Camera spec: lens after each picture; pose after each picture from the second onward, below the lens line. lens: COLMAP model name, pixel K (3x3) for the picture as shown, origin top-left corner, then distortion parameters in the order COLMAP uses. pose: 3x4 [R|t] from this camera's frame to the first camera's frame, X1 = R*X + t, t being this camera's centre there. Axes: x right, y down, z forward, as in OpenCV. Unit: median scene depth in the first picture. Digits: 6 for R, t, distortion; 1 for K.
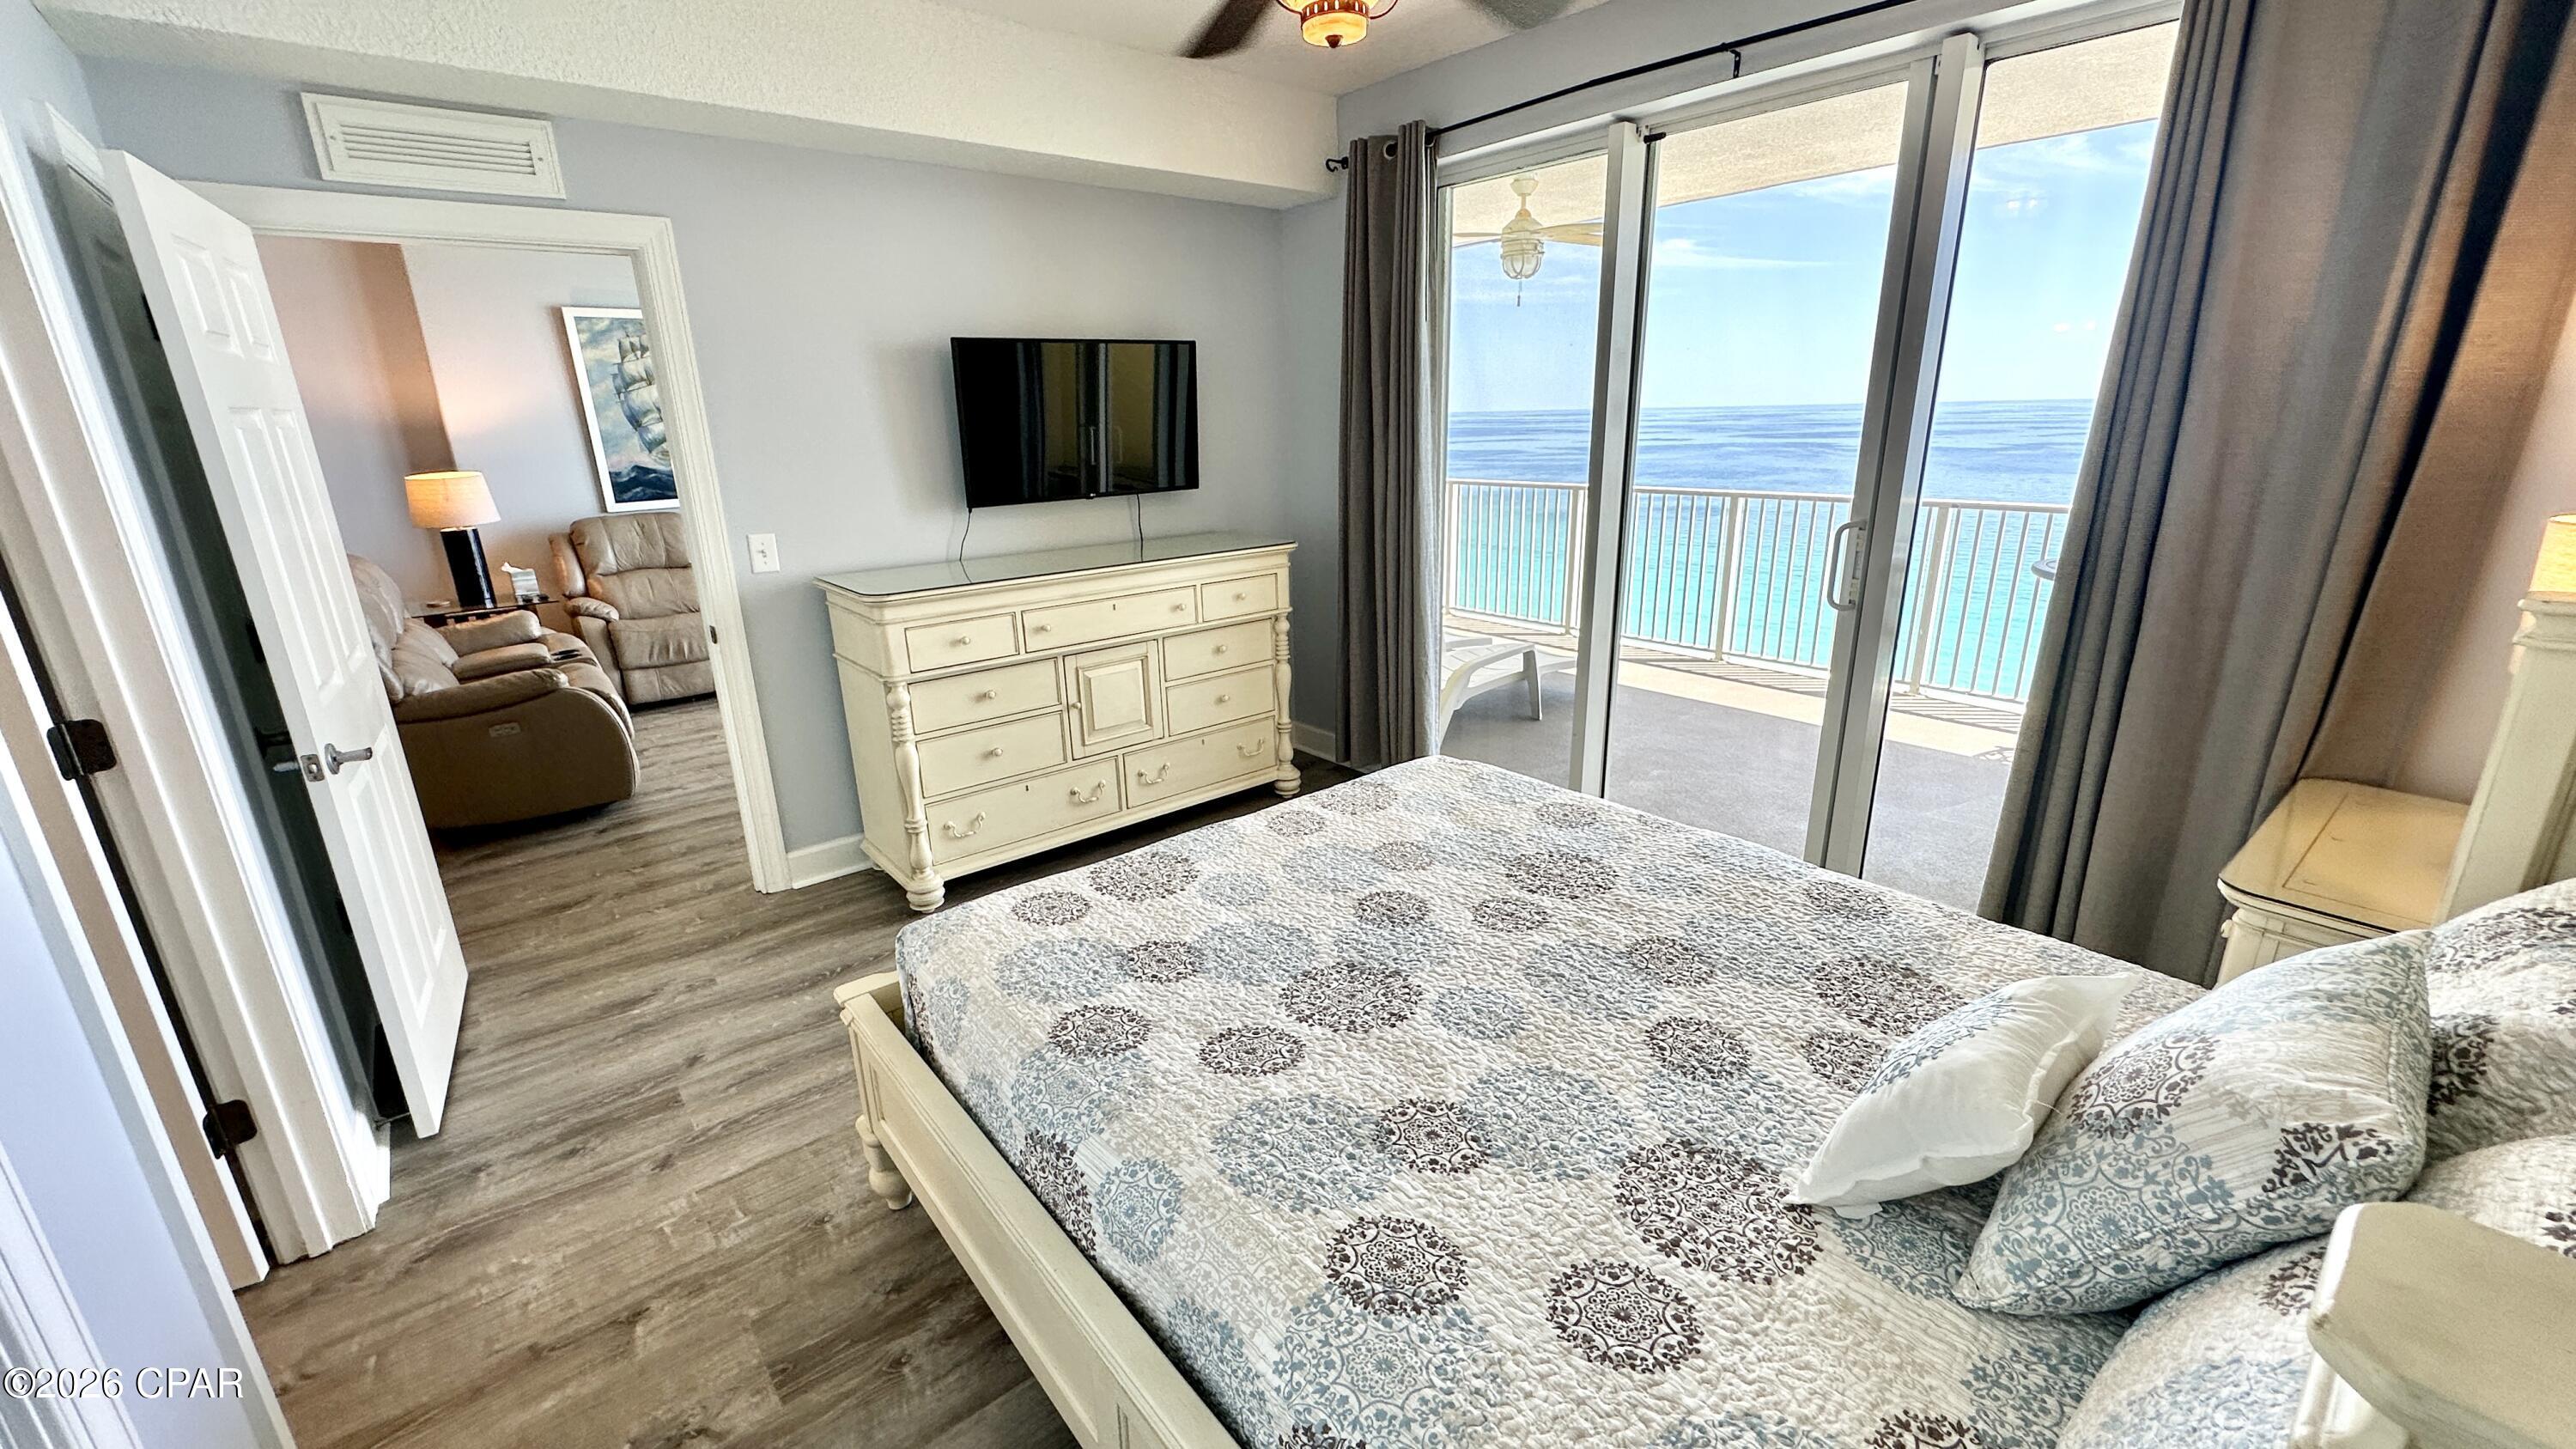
lens RADIAL K [[1025.6, 0, 1289.5], [0, 1025.6, 725.3], [0, 0, 1]] dist [-0.004296, 0.000637]
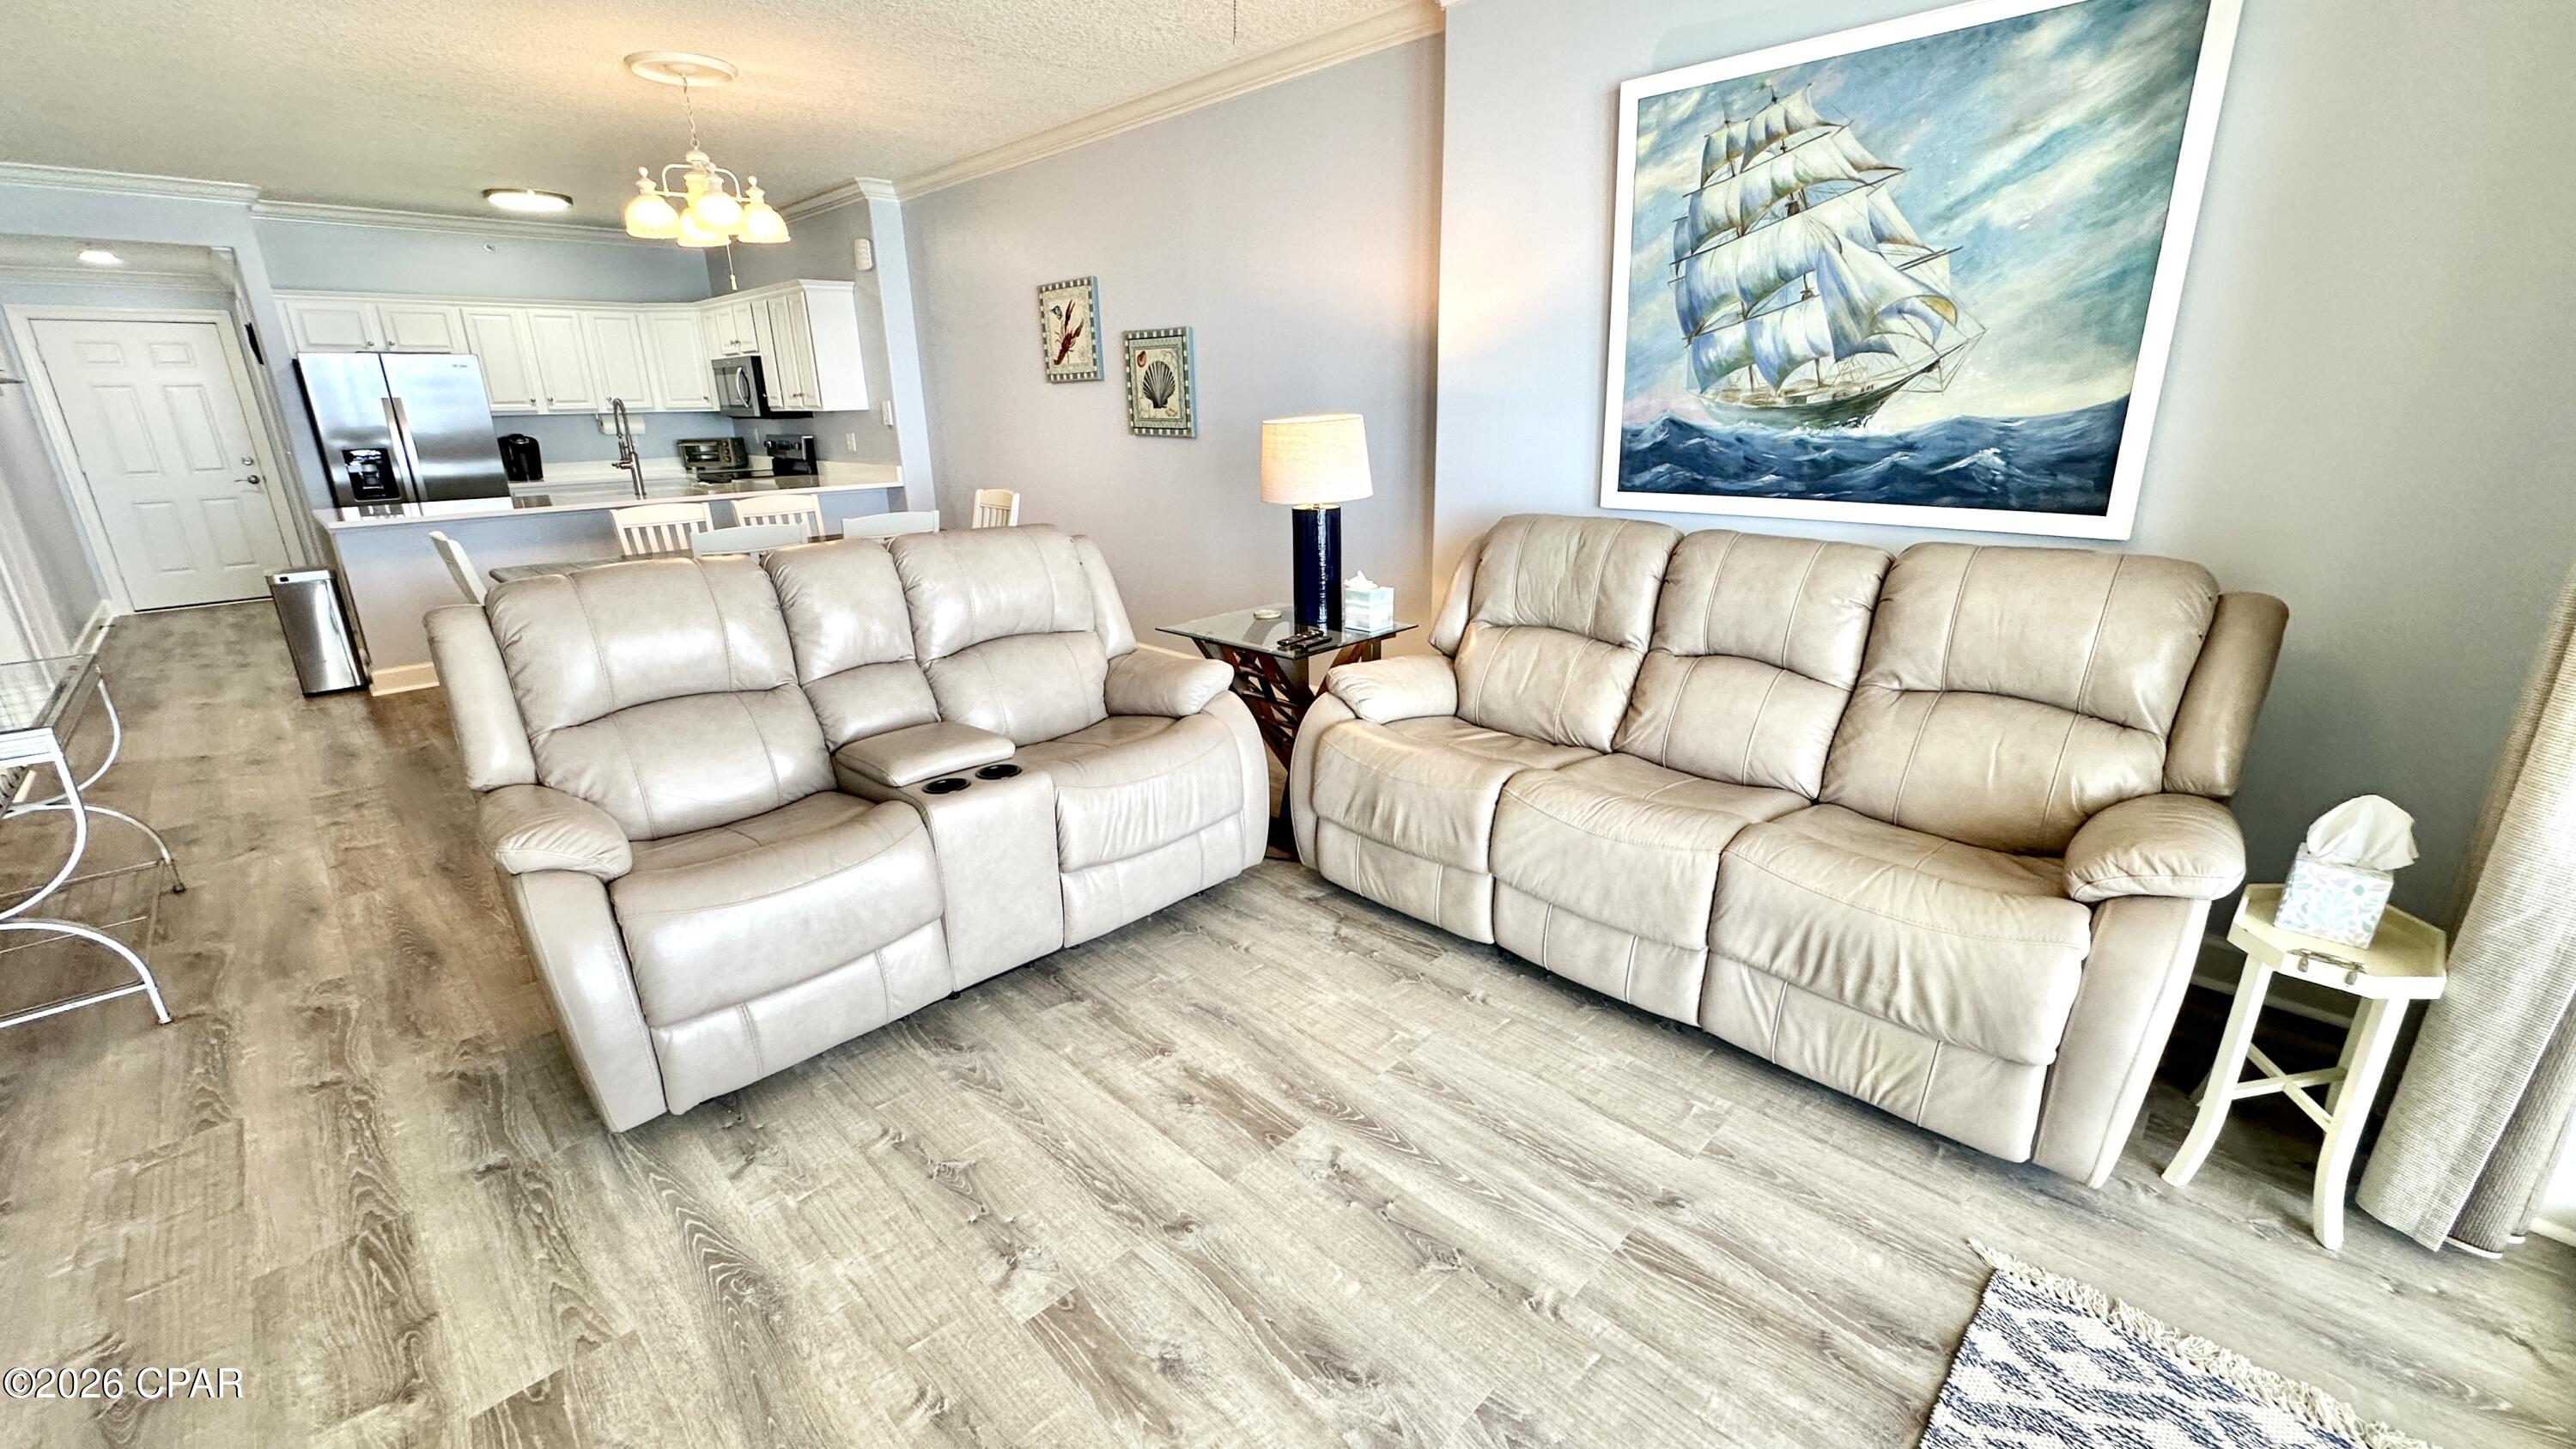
lens RADIAL K [[1028.9, 0, 1290.1], [0, 1028.9, 724.7], [0, 0, 1]] dist [-0.003760, 0.000653]
pose [[0.094258, 0.324205, -0.941279, -0.242737], [-0.277786, 0.916501, 0.287854, -0.322756], [0.956007, 0.234342, 0.176448, 1.190141]]
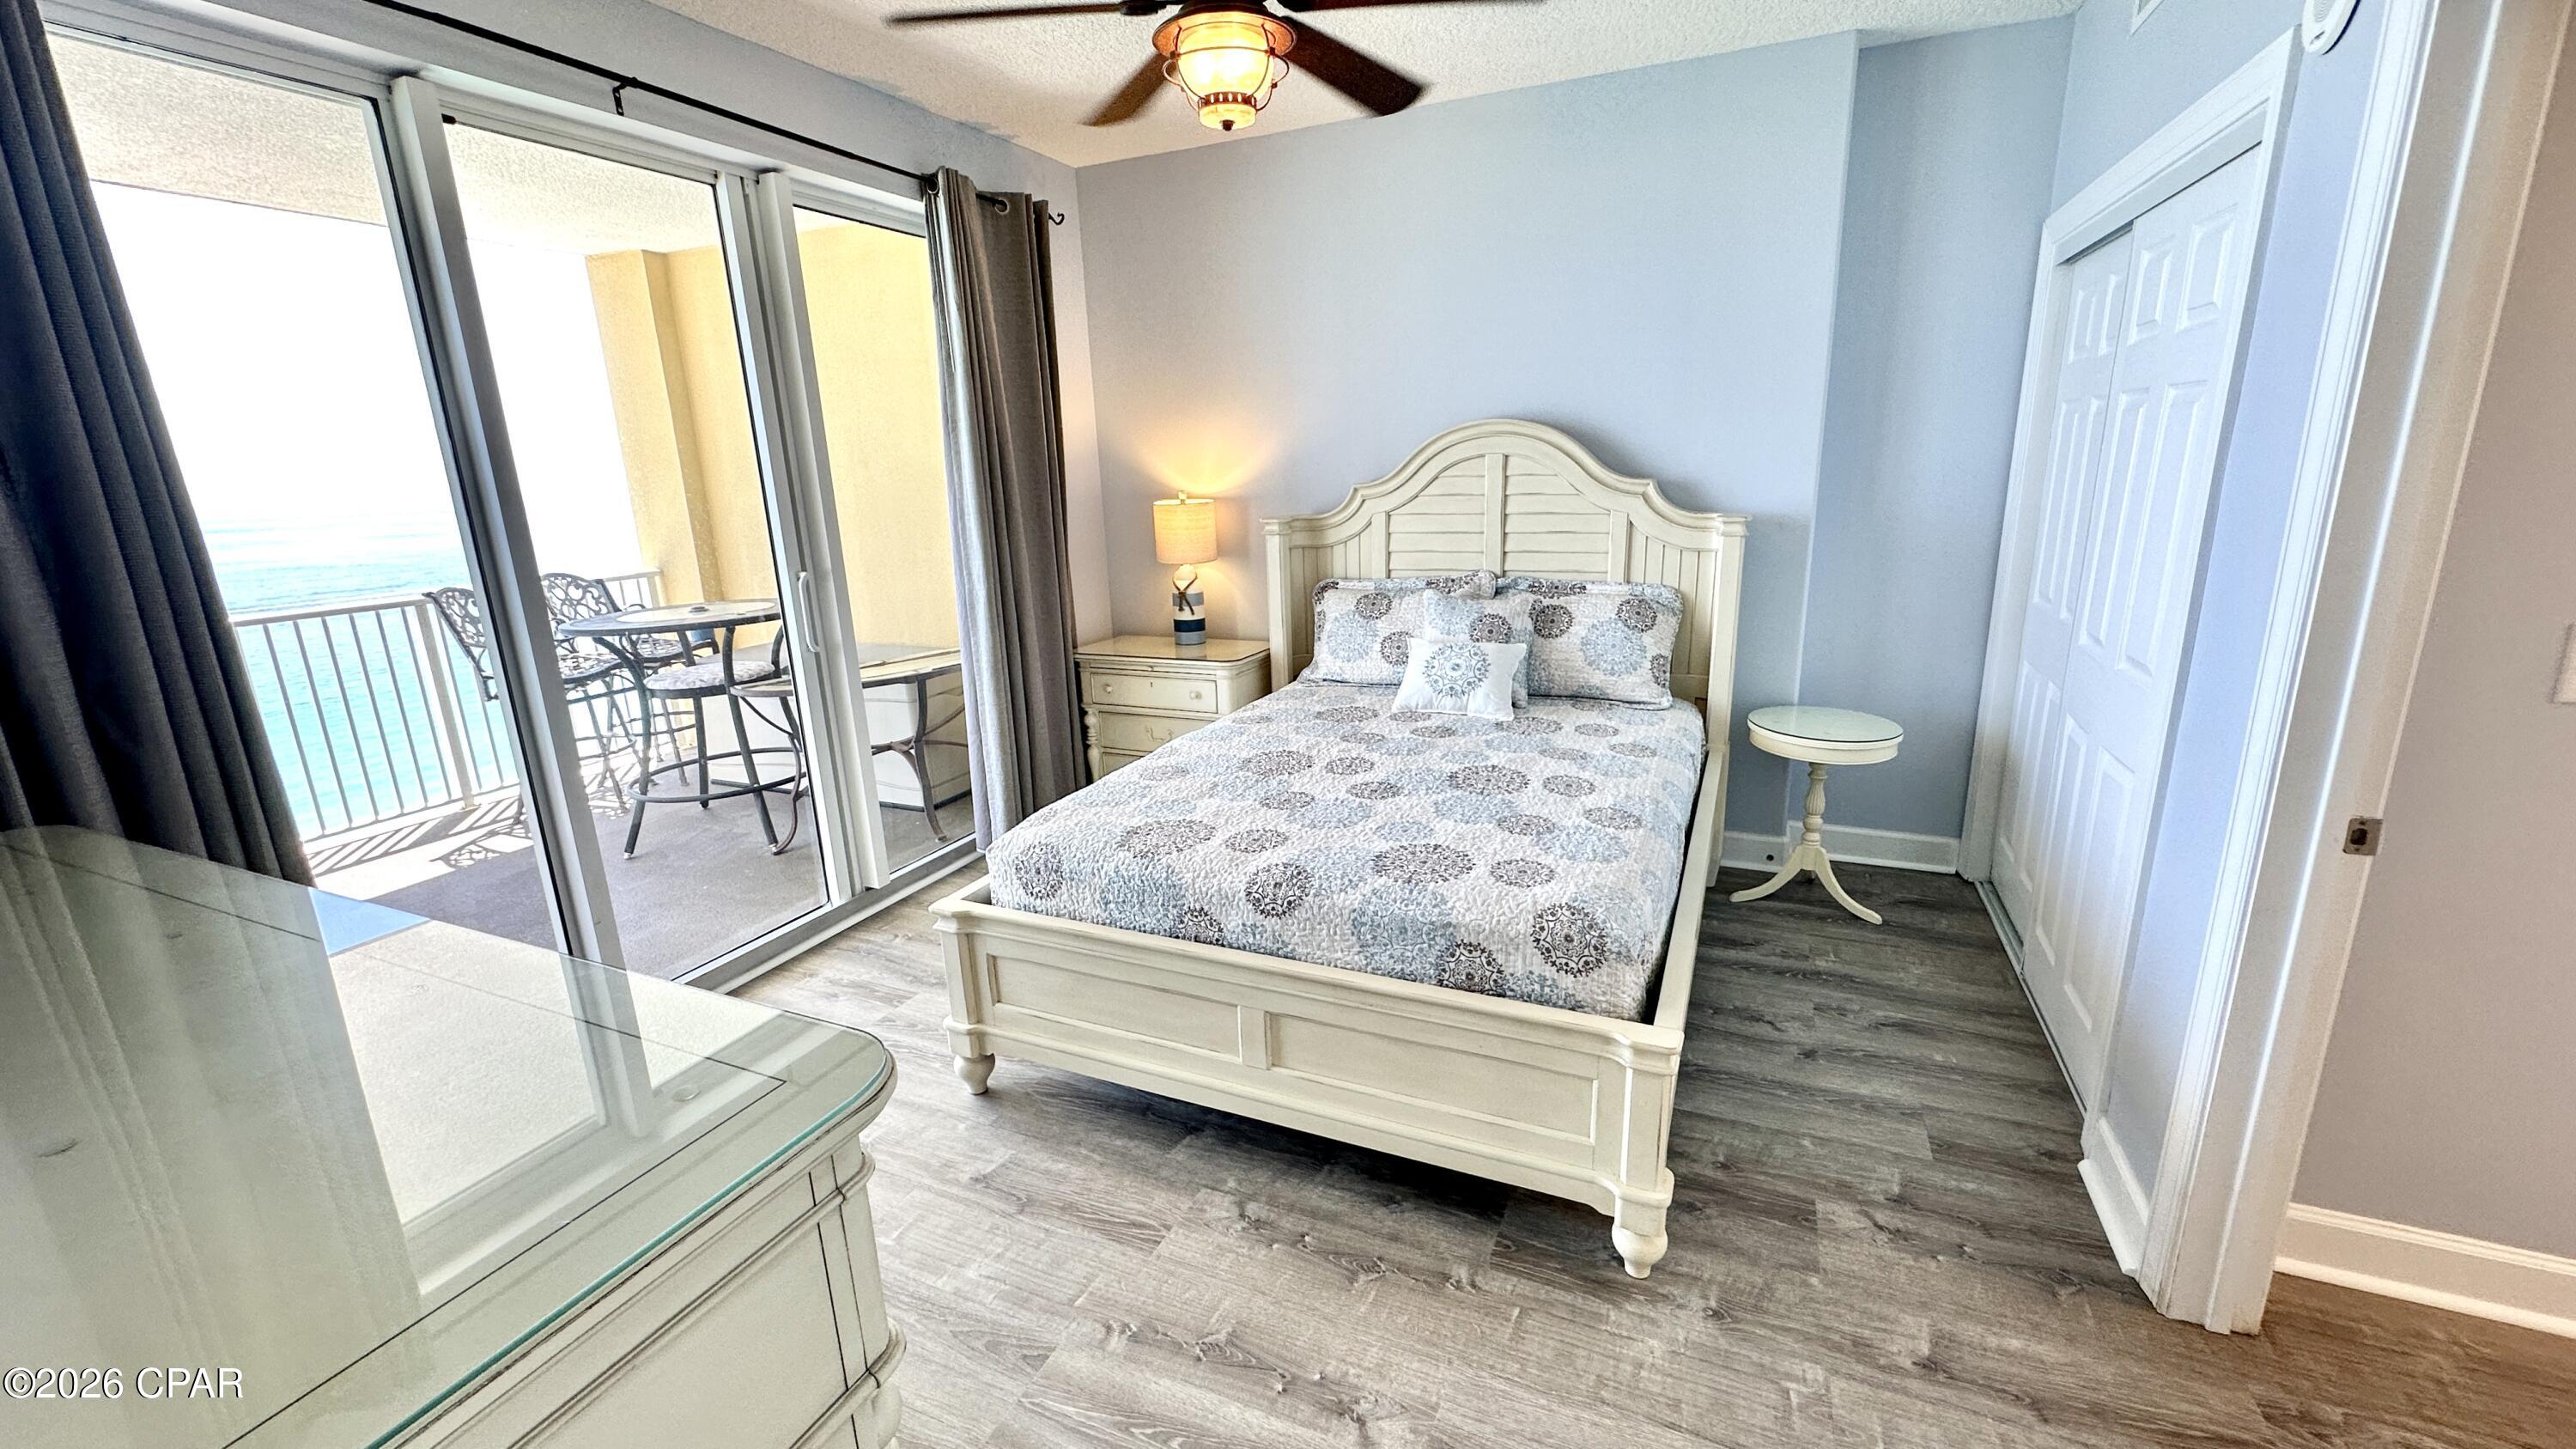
lens RADIAL K [[1028.9, 0, 1290.1], [0, 1028.9, 724.7], [0, 0, 1]] dist [-0.003760, 0.000653]
pose [[-0.438309, -0.188899, 0.878751, -0.480635], [0.307031, 0.887392, 0.343899, -0.189227], [-0.844759, 0.420538, -0.330954, 0.682162]]
